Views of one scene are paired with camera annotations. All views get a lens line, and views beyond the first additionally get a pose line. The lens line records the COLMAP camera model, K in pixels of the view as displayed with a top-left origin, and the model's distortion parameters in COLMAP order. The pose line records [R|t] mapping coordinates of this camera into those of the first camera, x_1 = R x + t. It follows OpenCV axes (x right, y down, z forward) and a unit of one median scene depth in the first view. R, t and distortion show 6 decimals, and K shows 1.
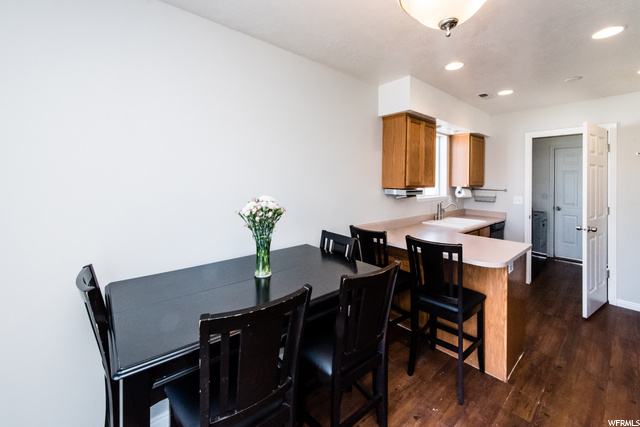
lens RADIAL K [[236.0, 0, 322.4], [0, 236.0, 200.1], [0, 0, 1]] dist [-0.000376, 0.000137]
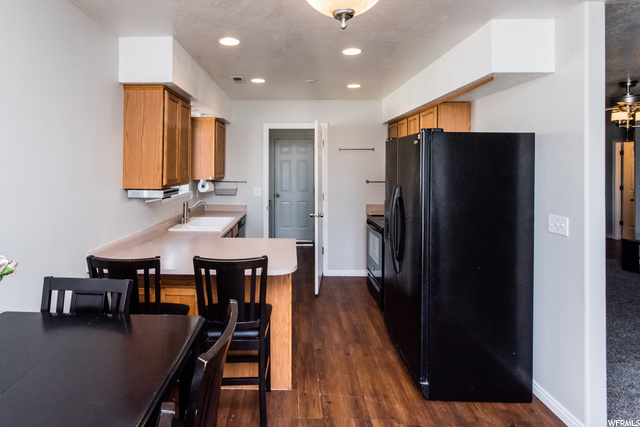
lens RADIAL K [[319.2, 0, 281.3], [0, 319.2, 187.6], [0, 0, 1]] dist [-0.002508, -0.000181]
pose [[0.710678, -0.051829, 0.701605, -0.077277], [0.076619, 0.997053, -0.003956, -0.022116], [-0.699333, 0.056568, 0.712555, 0.060219]]
